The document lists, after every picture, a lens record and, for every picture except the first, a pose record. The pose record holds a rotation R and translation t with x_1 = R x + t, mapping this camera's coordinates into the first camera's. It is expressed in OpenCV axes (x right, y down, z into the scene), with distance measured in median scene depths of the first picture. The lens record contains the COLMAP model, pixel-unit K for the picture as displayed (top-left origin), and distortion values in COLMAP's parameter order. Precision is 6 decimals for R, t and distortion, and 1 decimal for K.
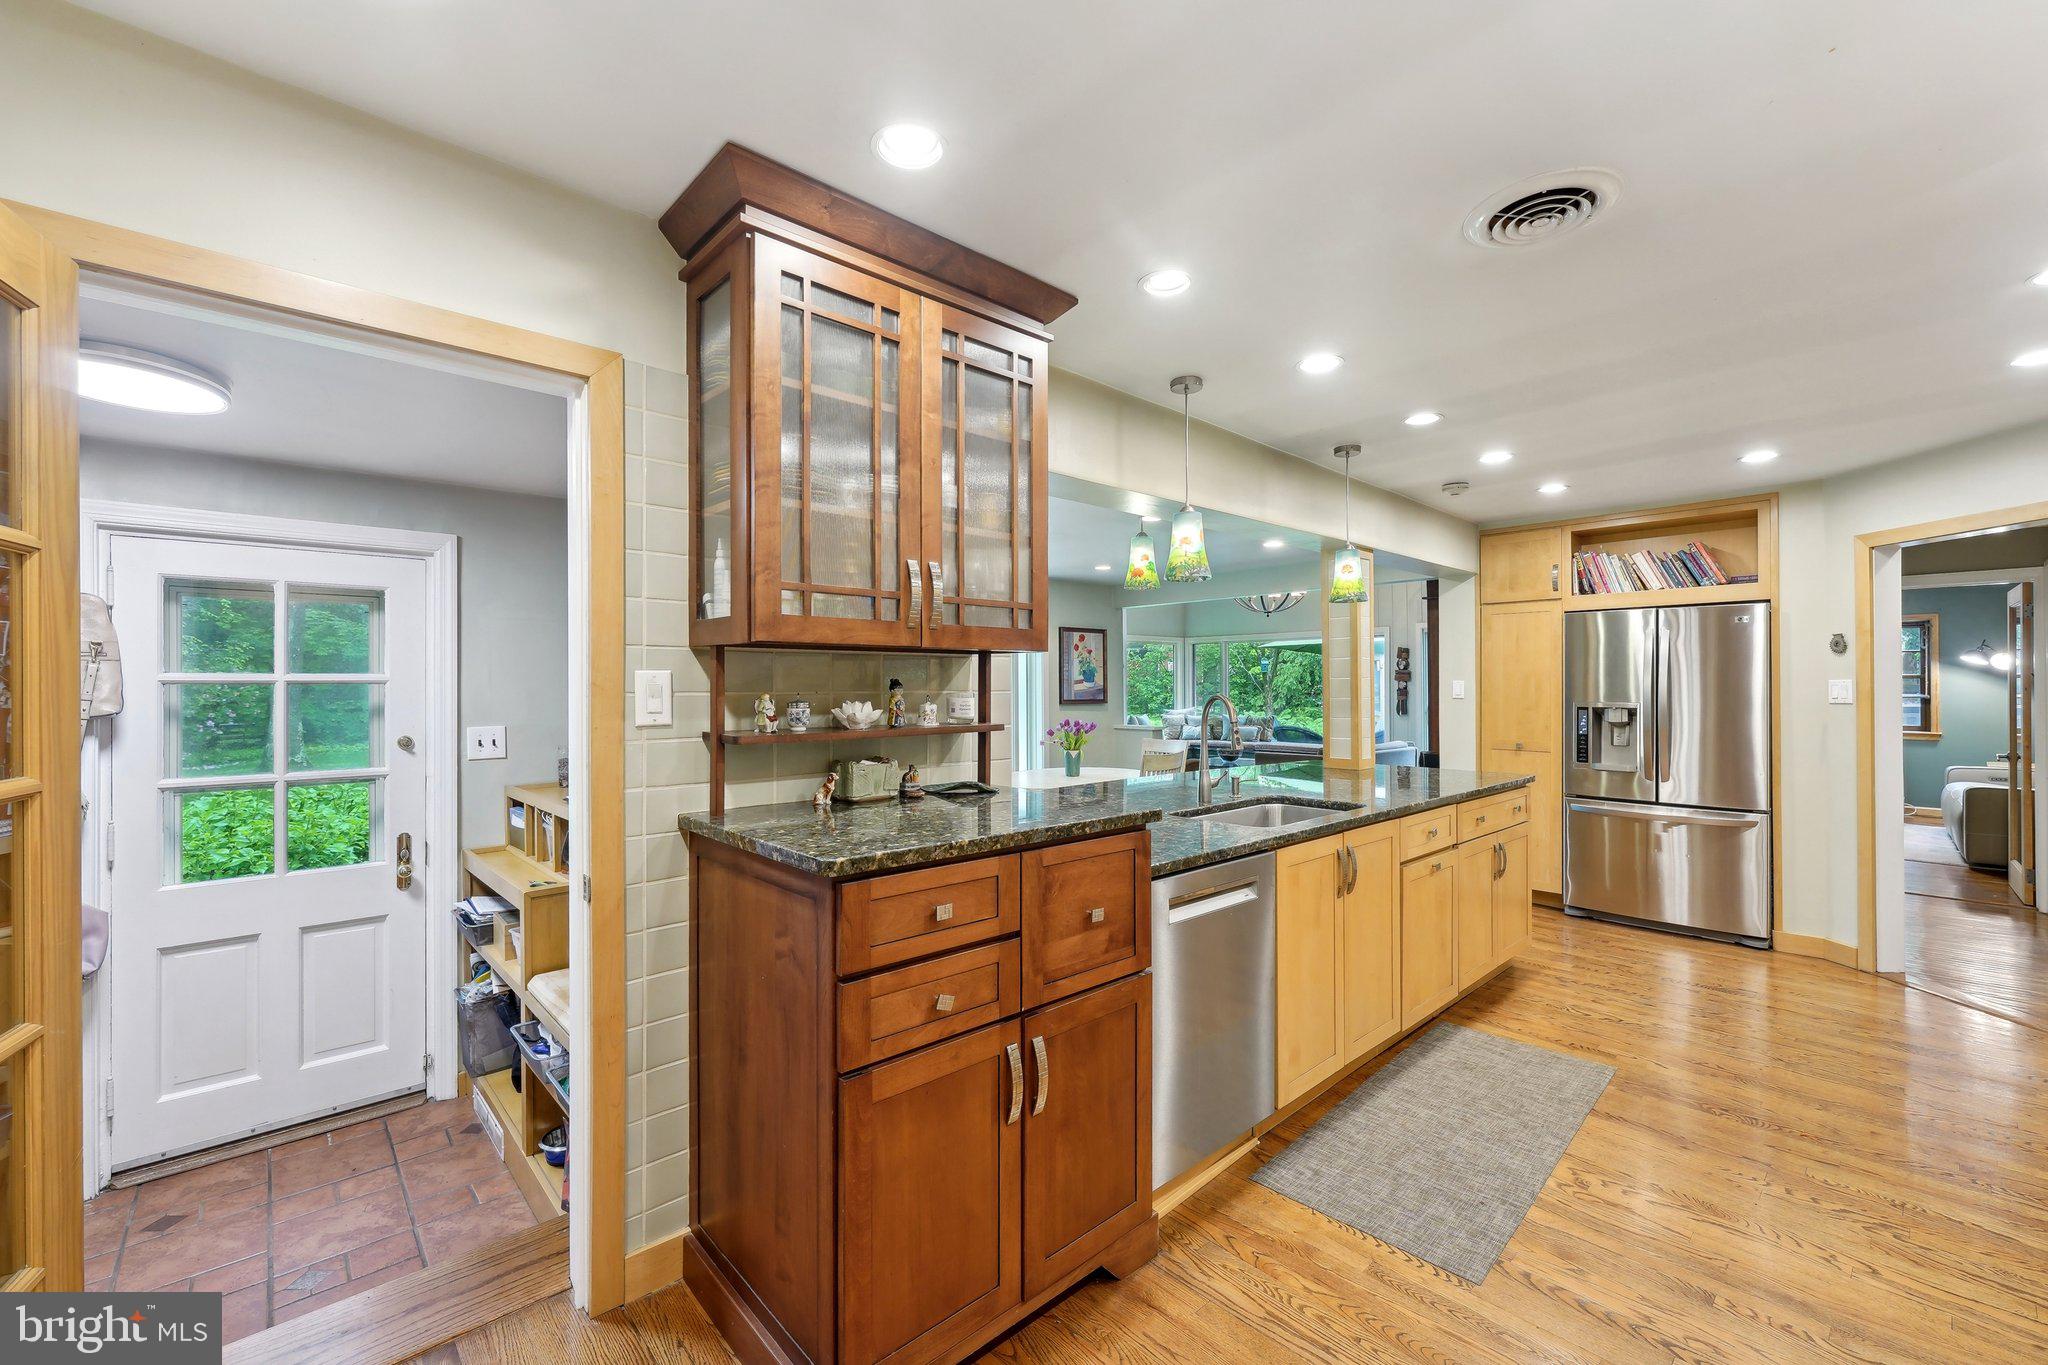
lens RADIAL K [[830.6, 0, 1037.0], [0, 830.6, 685.8], [0, 0, 1]] dist [-0.003529, 0.000069]
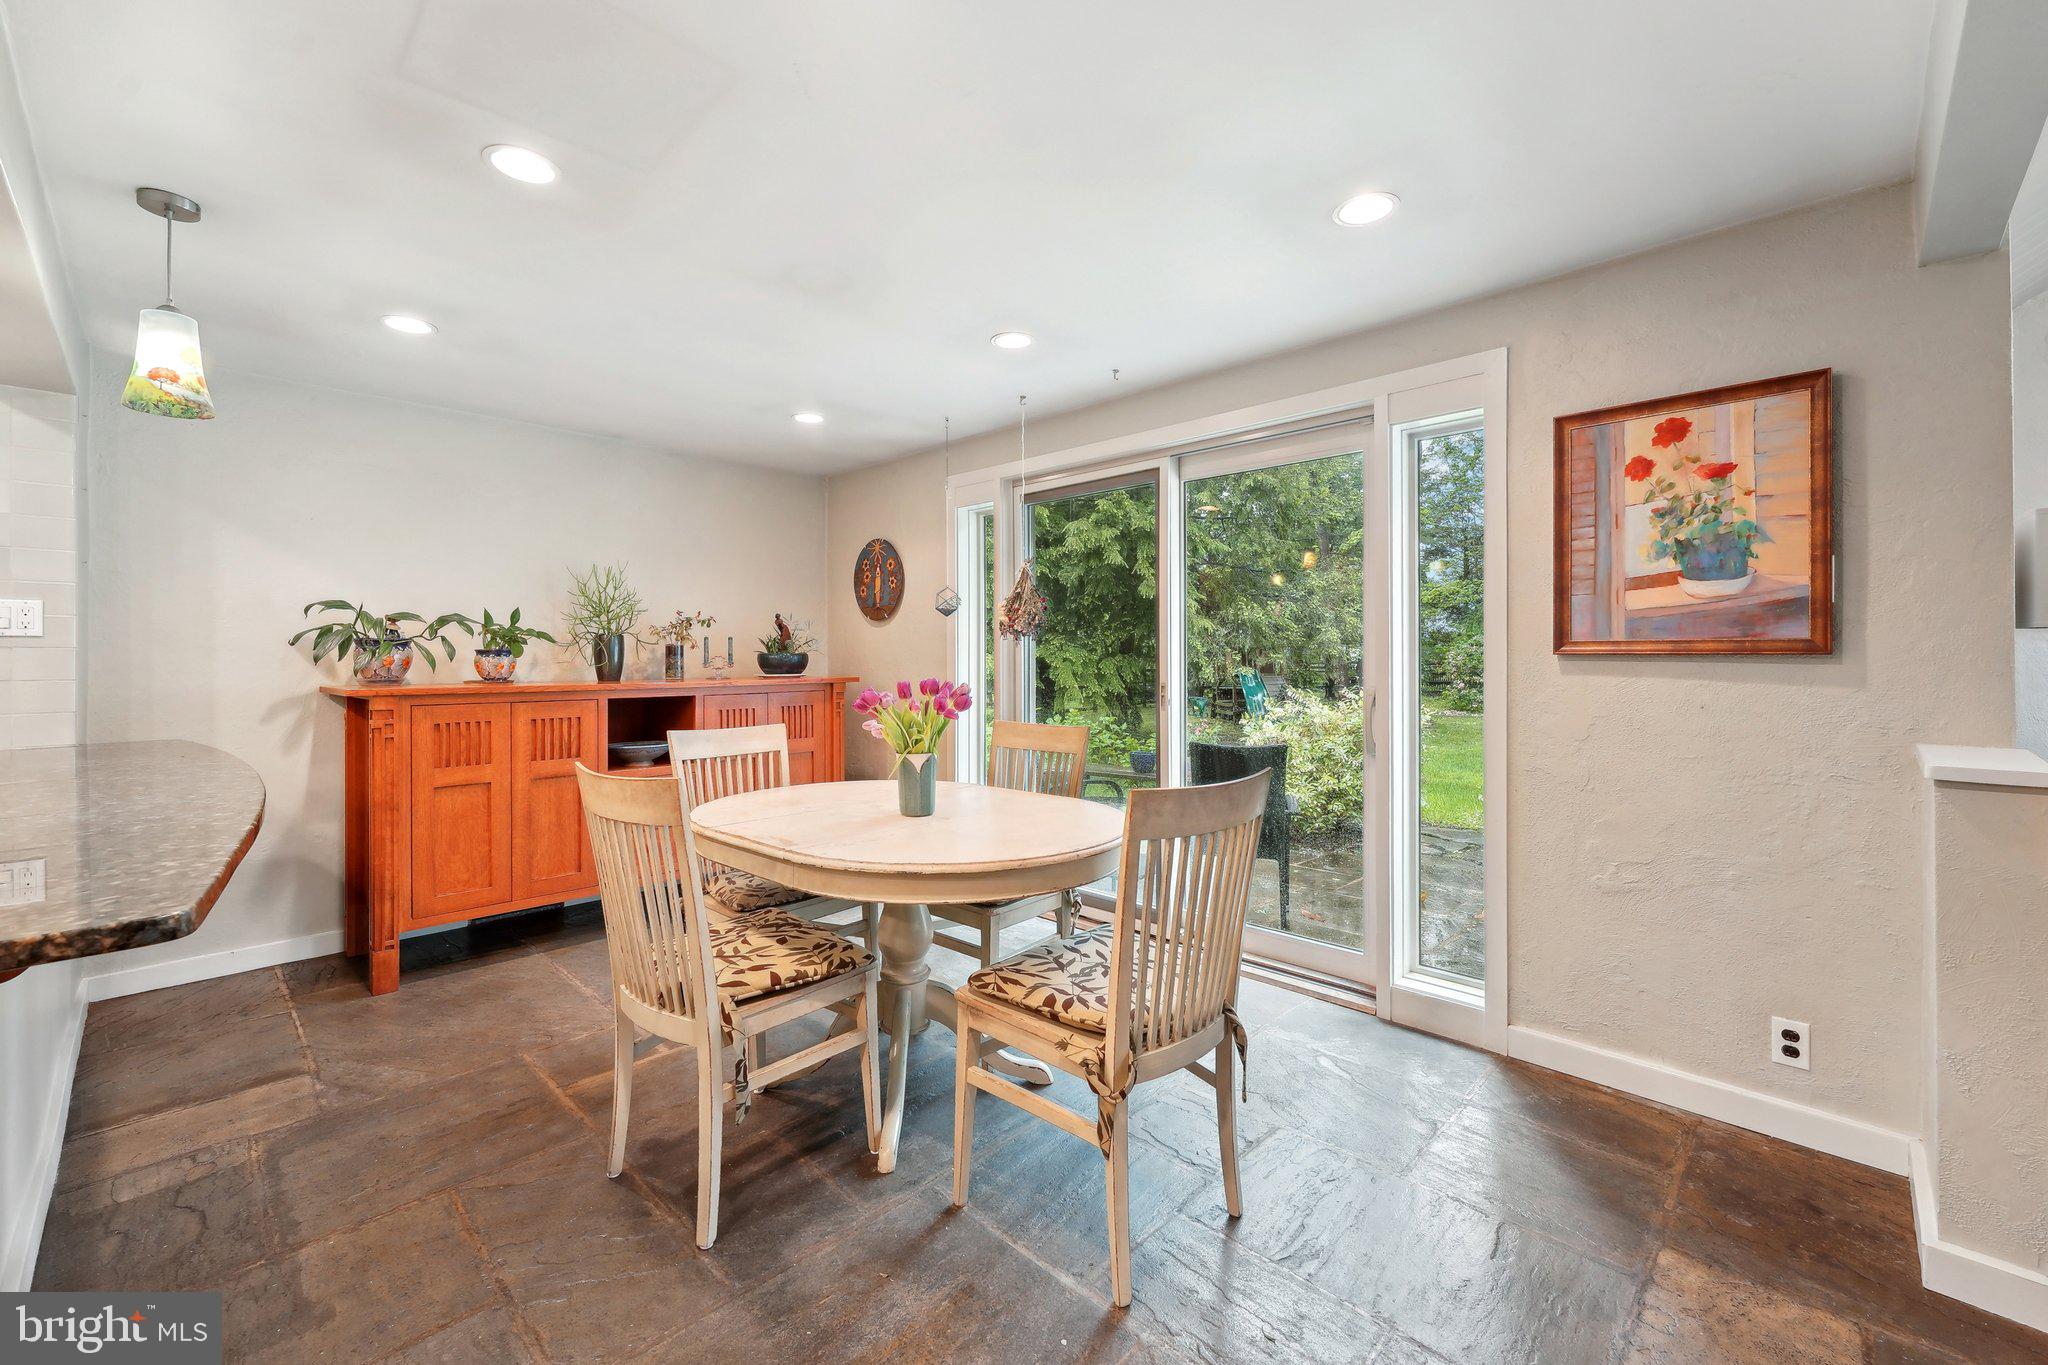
lens RADIAL K [[830.6, 0, 1013.9], [0, 830.6, 660.7], [0, 0, 1]] dist [-0.003529, 0.000069]
pose [[0.041307, 0.009657, -0.999100, 0.339636], [0.004708, 0.999940, 0.009860, 0.019728], [0.999135, -0.005111, 0.041259, 0.758890]]
